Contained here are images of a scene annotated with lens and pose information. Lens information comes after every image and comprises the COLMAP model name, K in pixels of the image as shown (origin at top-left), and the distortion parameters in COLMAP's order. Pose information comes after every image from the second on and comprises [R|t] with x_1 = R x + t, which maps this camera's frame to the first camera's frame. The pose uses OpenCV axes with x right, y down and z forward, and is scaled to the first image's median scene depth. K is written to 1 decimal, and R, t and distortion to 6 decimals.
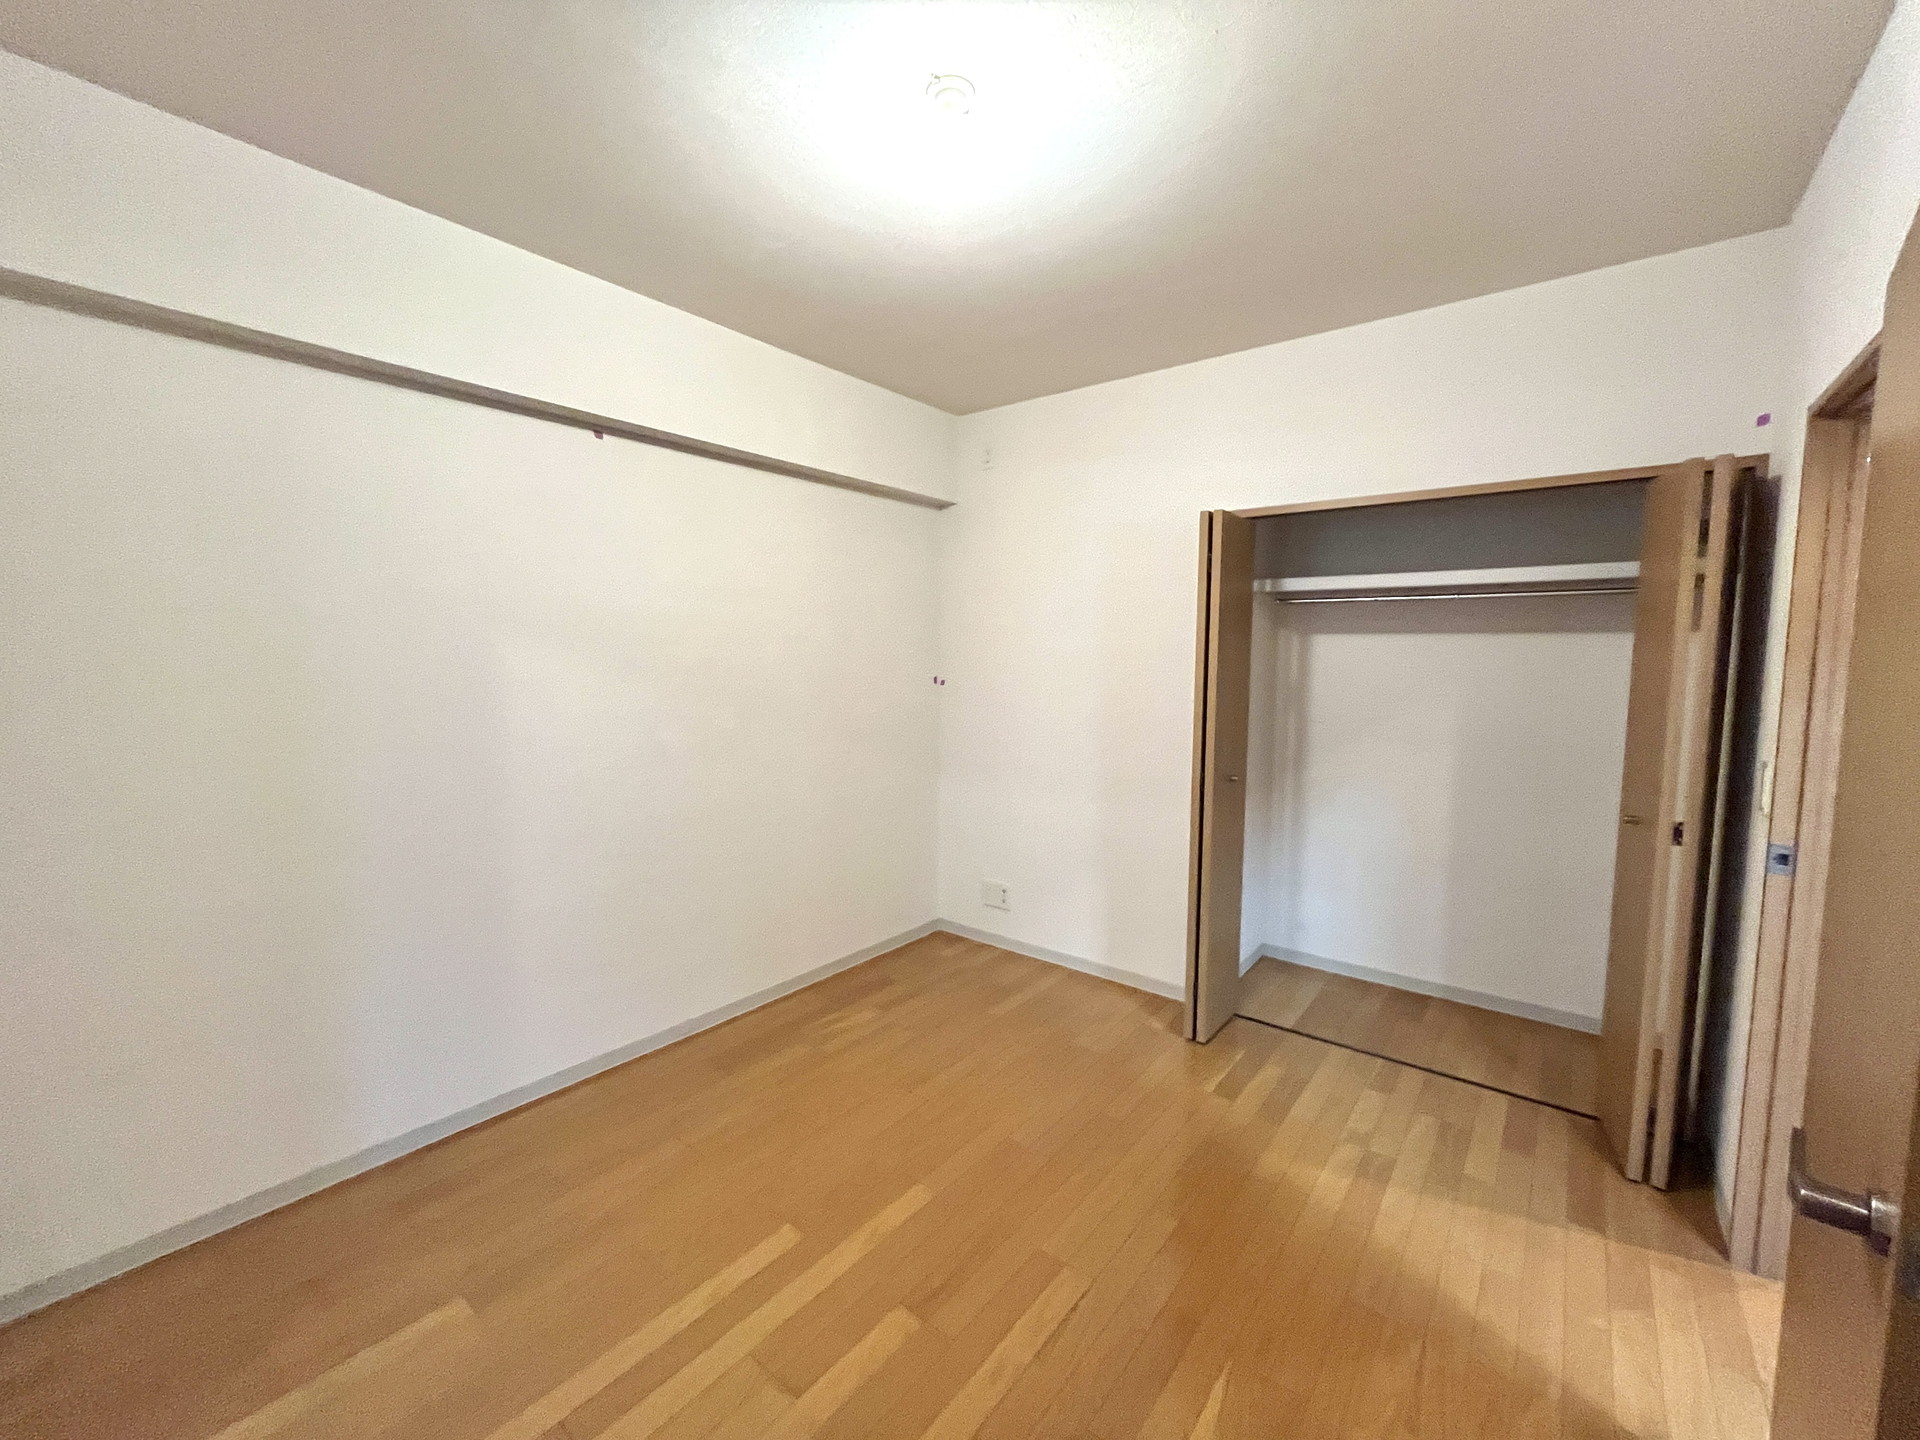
lens RADIAL K [[777.2, 0, 972.9], [0, 777.2, 722.6], [0, 0, 1]] dist [0.008693, 0.000199]
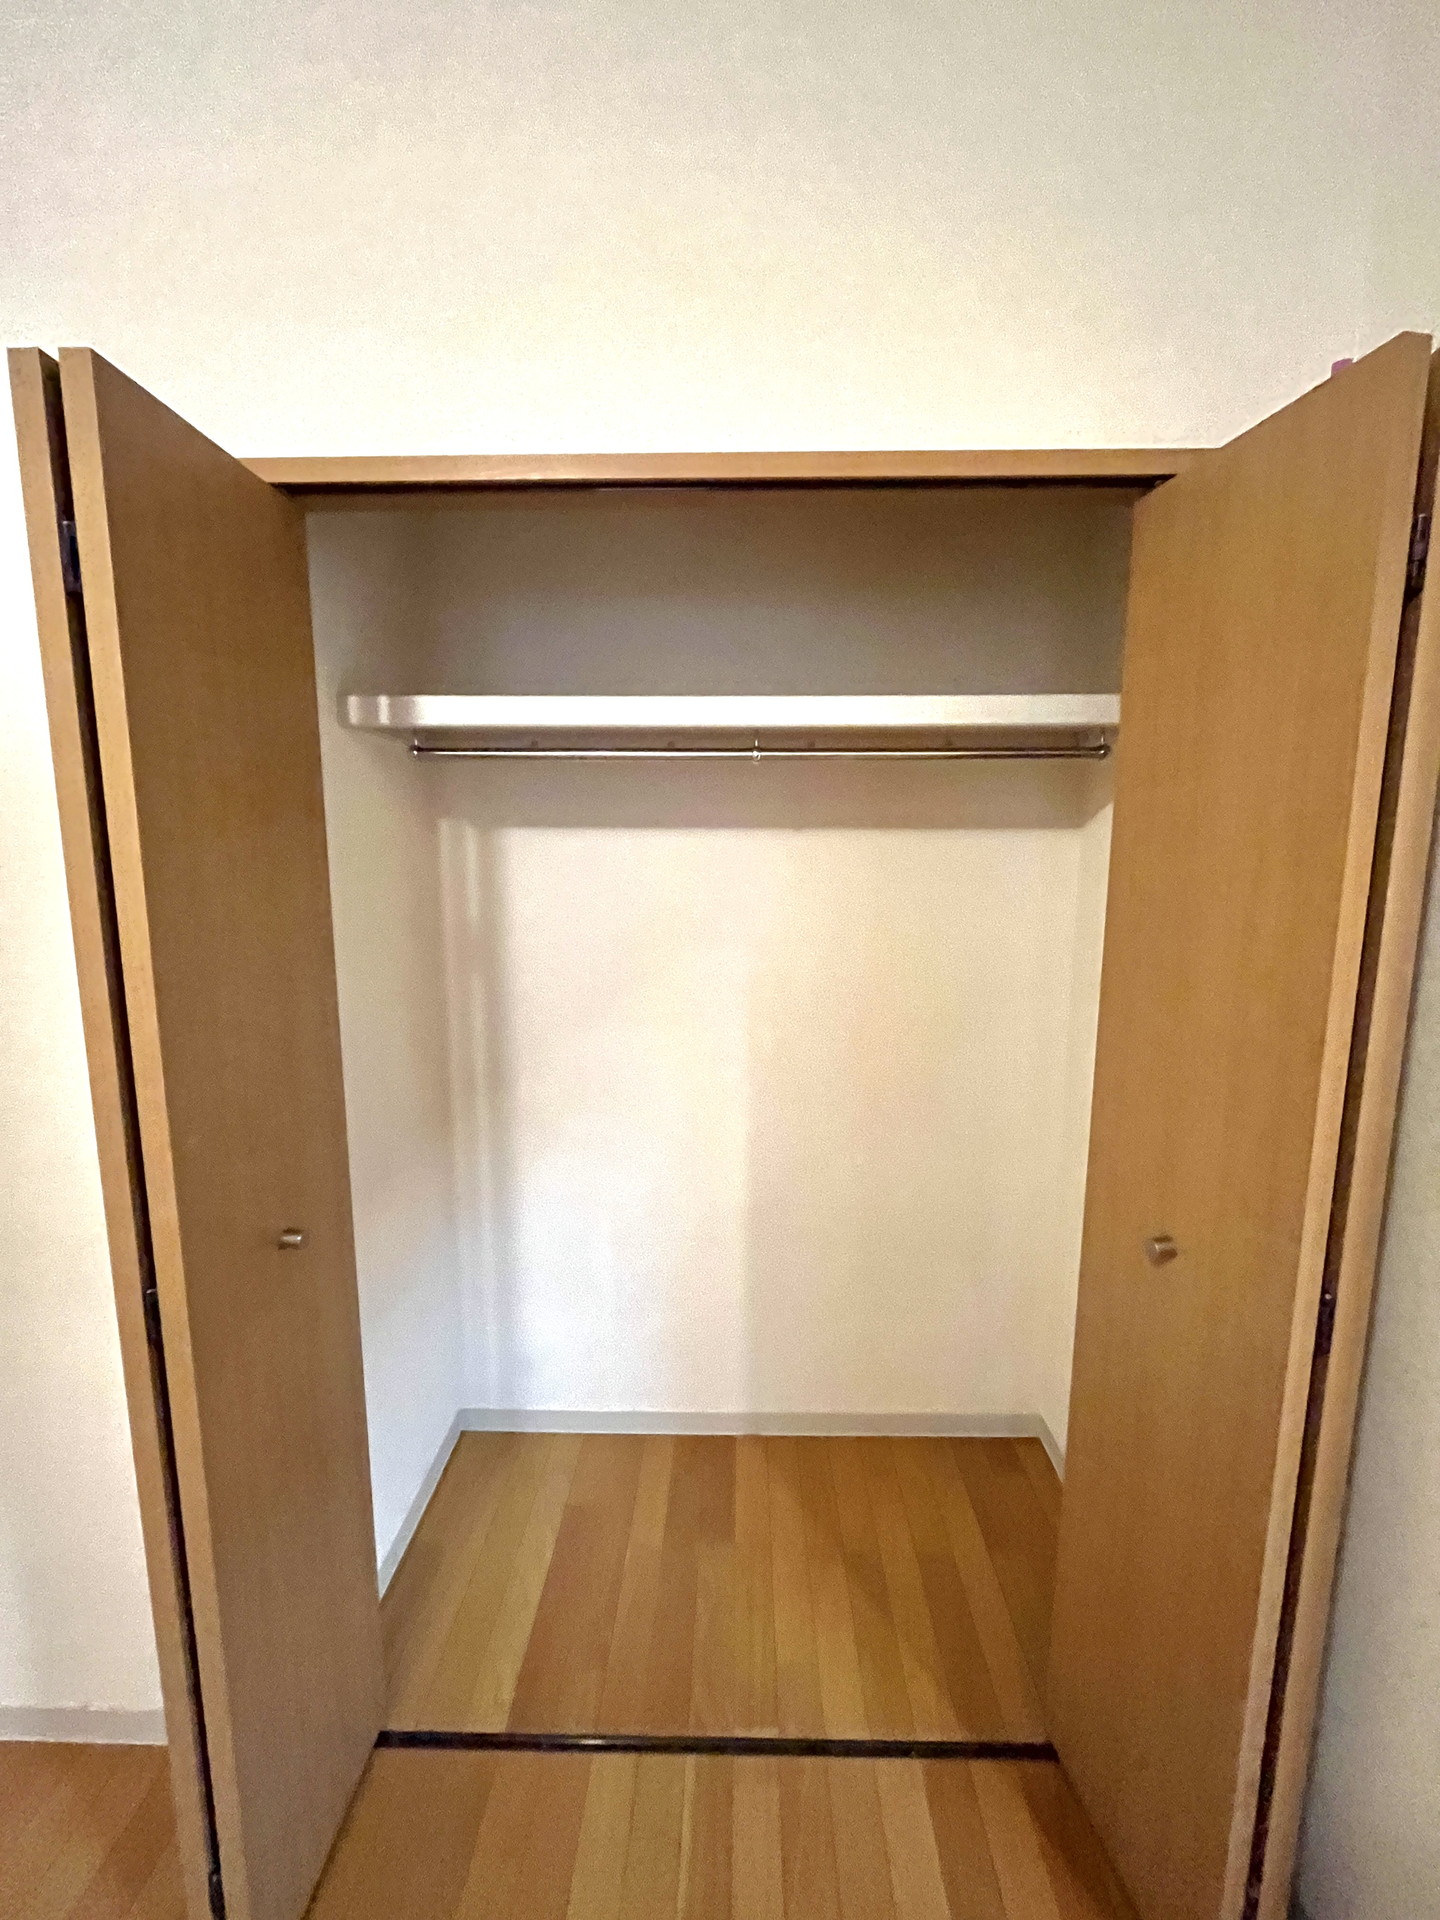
lens RADIAL K [[777.2, 0, 727.5], [0, 777.2, 956.1], [0, 0, 1]] dist [0.008693, 0.000199]
pose [[0.801439, -0.087157, 0.591692, 0.264565], [0.056562, 0.995936, 0.070089, -0.060956], [-0.595396, -0.022705, 0.803111, 0.538802]]
